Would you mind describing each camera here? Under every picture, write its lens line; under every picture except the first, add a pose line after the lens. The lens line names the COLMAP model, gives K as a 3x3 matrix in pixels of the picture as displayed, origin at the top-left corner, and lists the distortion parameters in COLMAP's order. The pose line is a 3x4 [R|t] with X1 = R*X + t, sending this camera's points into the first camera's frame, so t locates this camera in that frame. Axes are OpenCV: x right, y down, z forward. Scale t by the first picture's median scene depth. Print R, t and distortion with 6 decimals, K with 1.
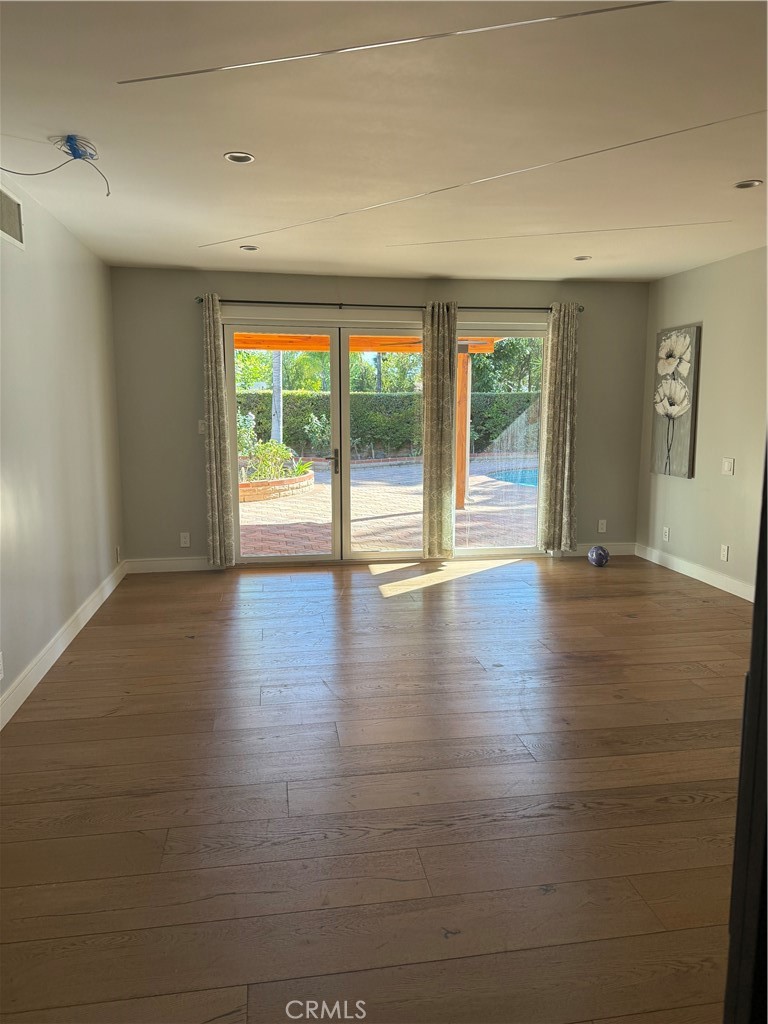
lens RADIAL K [[706.4, 0, 362.4], [0, 706.4, 470.7], [0, 0, 1]] dist [0.030702, -0.032572]
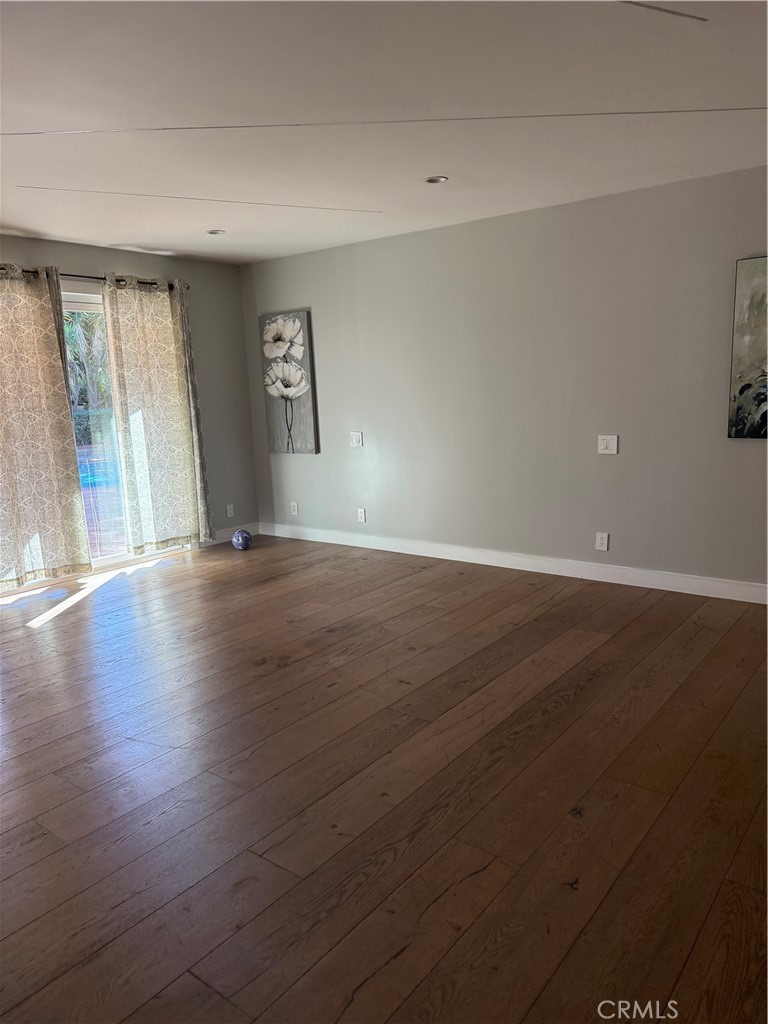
lens RADIAL K [[706.4, 0, 387.5], [0, 706.4, 515.1], [0, 0, 1]] dist [0.030702, -0.032572]
pose [[0.719979, -0.148777, 0.677861, -0.196368], [0.099786, 0.988794, 0.111034, -0.005313], [-0.686785, -0.012301, 0.726757, 0.126619]]
